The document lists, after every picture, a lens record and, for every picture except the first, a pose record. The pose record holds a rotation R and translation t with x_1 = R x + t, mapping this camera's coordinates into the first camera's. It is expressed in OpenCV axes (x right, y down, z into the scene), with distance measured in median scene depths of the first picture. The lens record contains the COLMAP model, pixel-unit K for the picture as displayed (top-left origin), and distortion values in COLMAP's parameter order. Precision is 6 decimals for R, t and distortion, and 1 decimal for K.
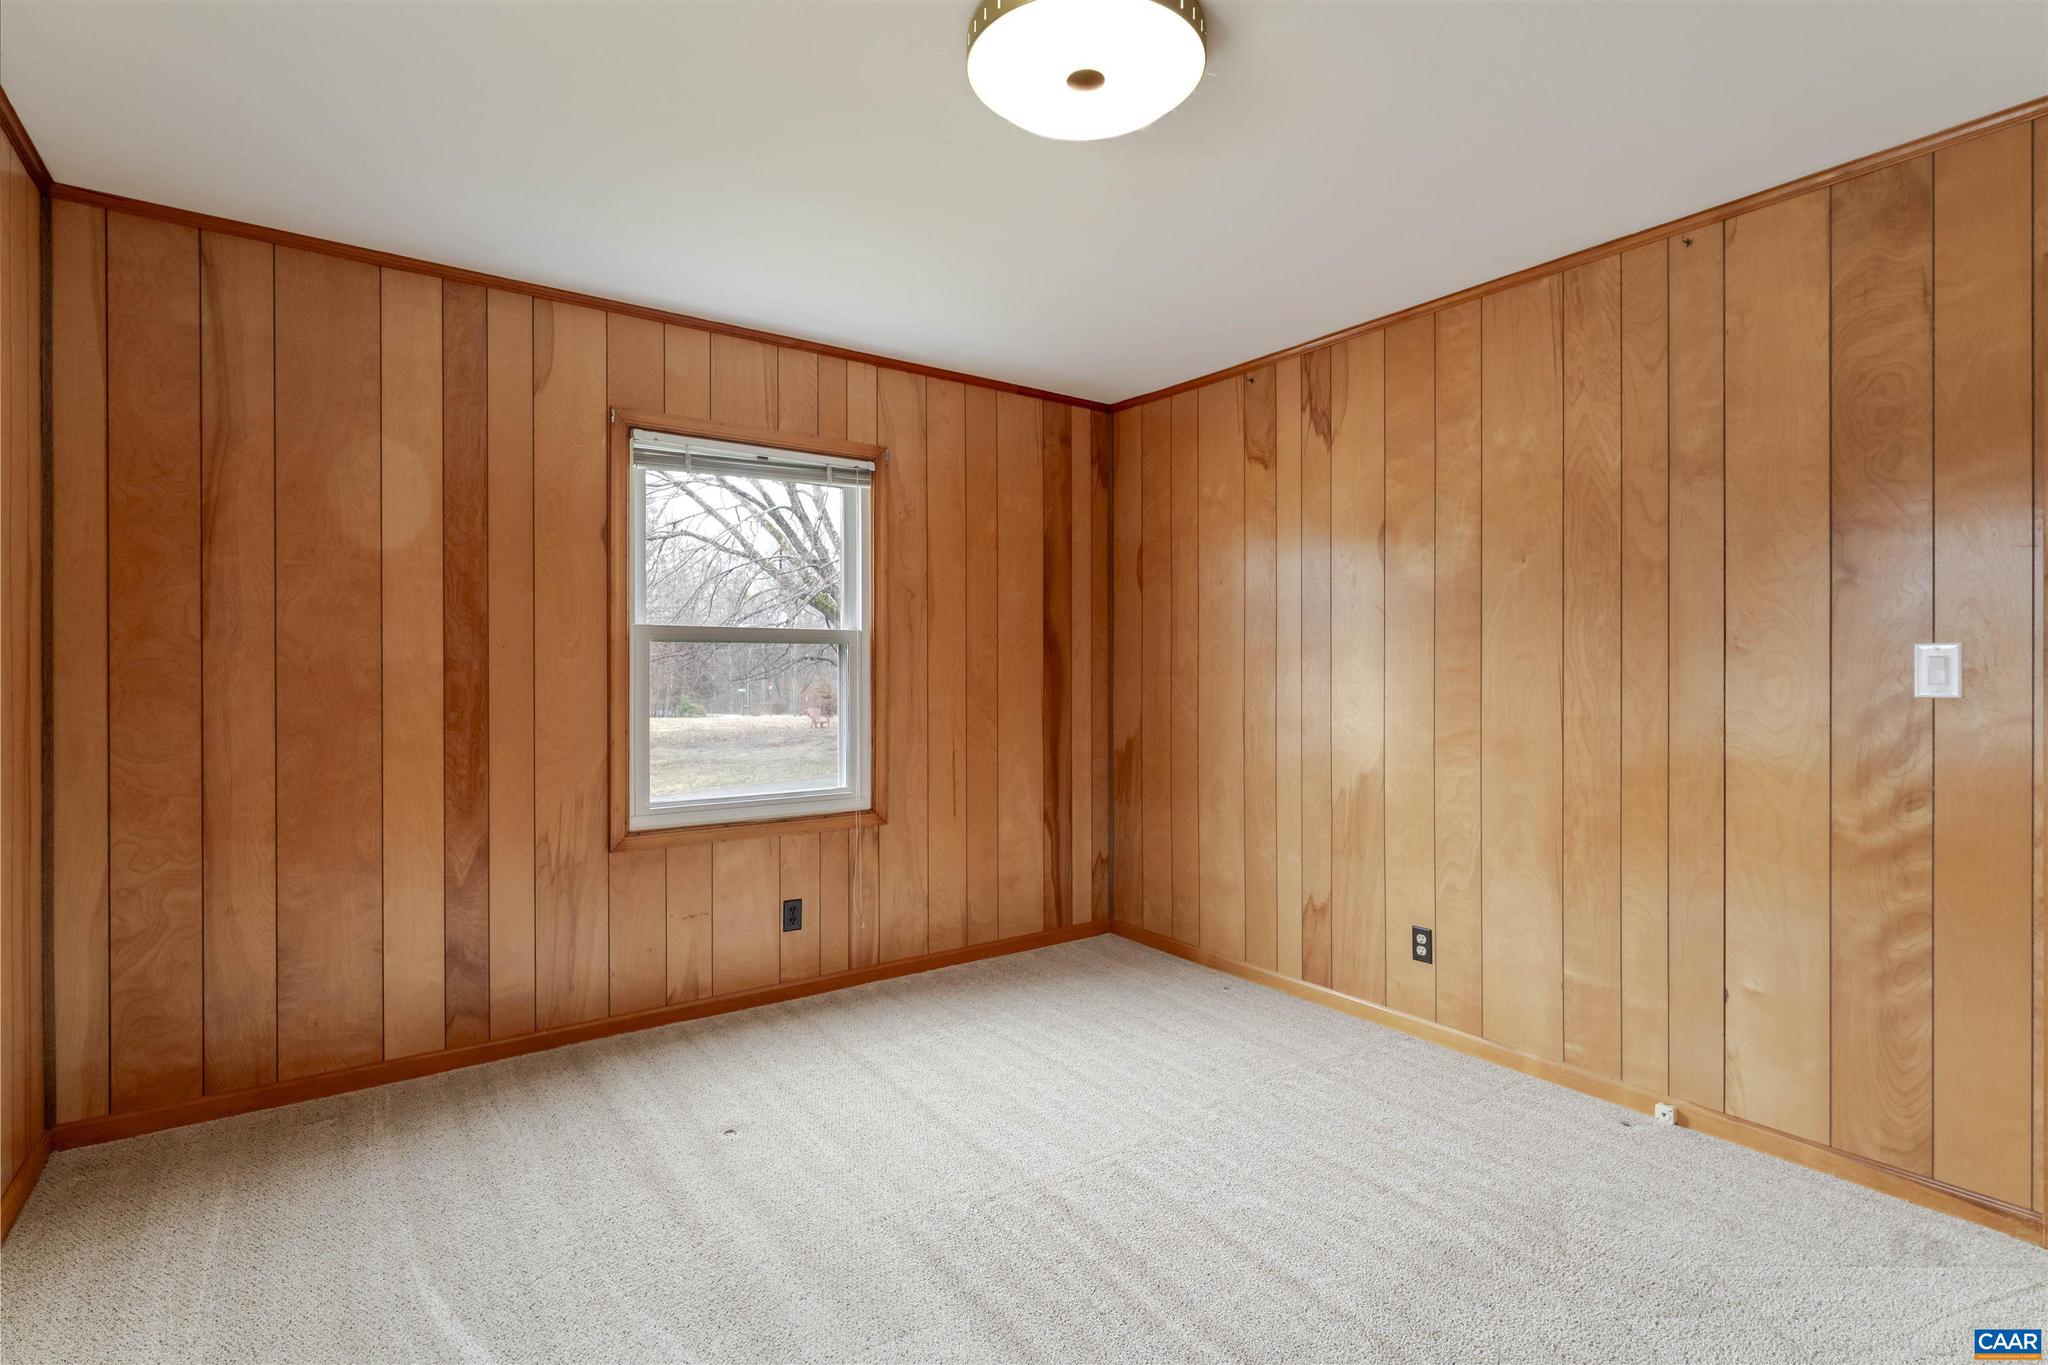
lens RADIAL K [[967.4, 0, 1018.1], [0, 967.4, 677.3], [0, 0, 1]] dist [-0.002547, -0.000308]
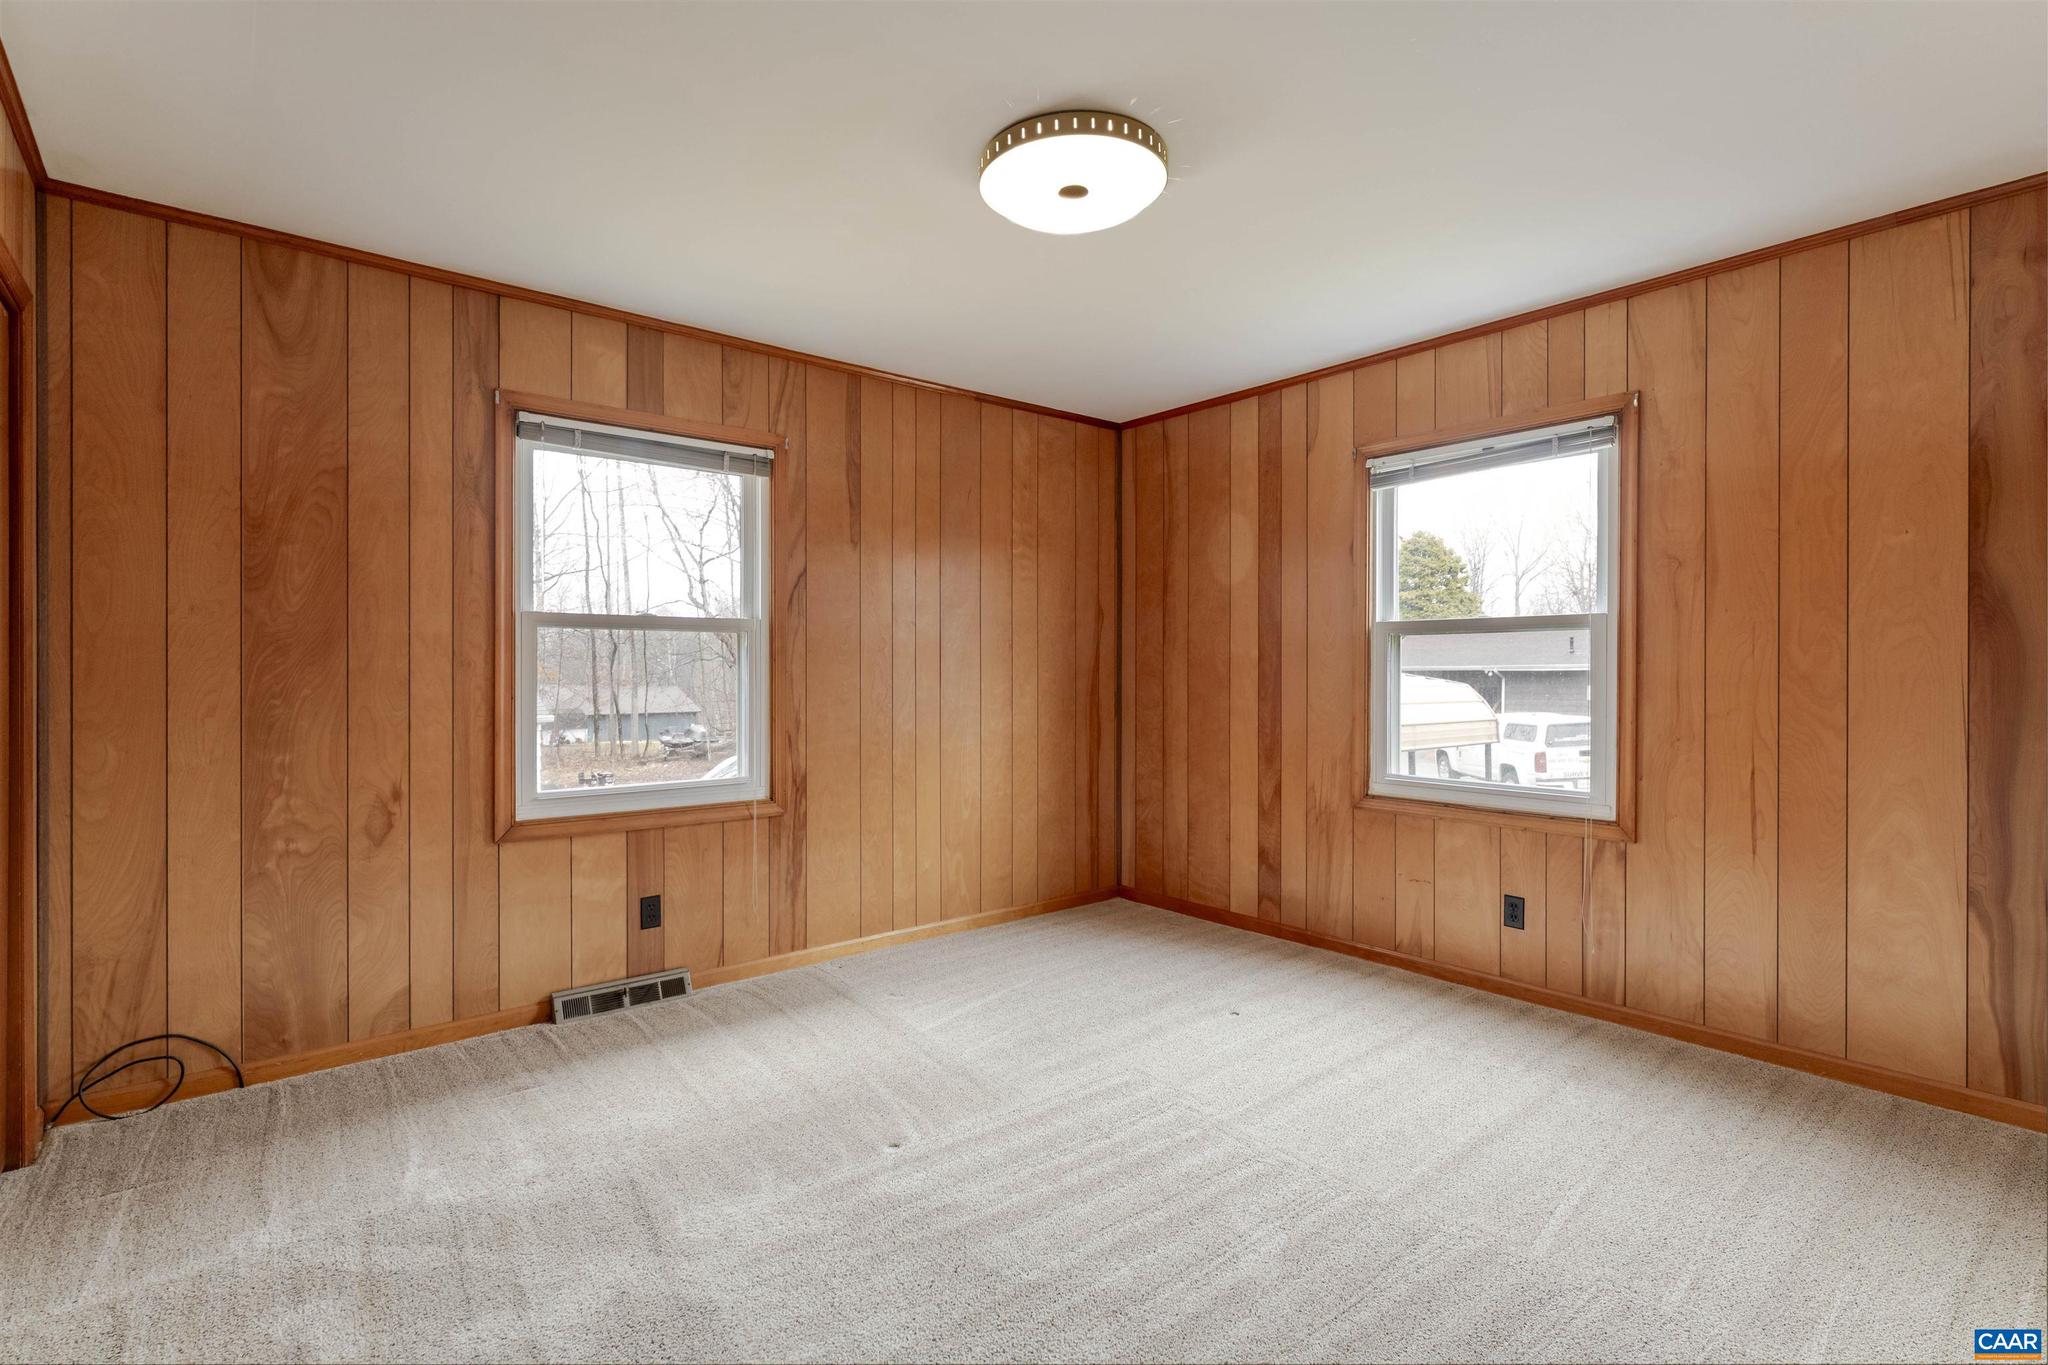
lens RADIAL K [[967.4, 0, 1015.6], [0, 967.4, 672.9], [0, 0, 1]] dist [-0.002547, -0.000308]
pose [[0.070187, 0.010668, -0.997477, 0.758203], [-0.000088, 0.999943, 0.010688, -0.004734], [0.997534, -0.000662, 0.070184, 0.471079]]
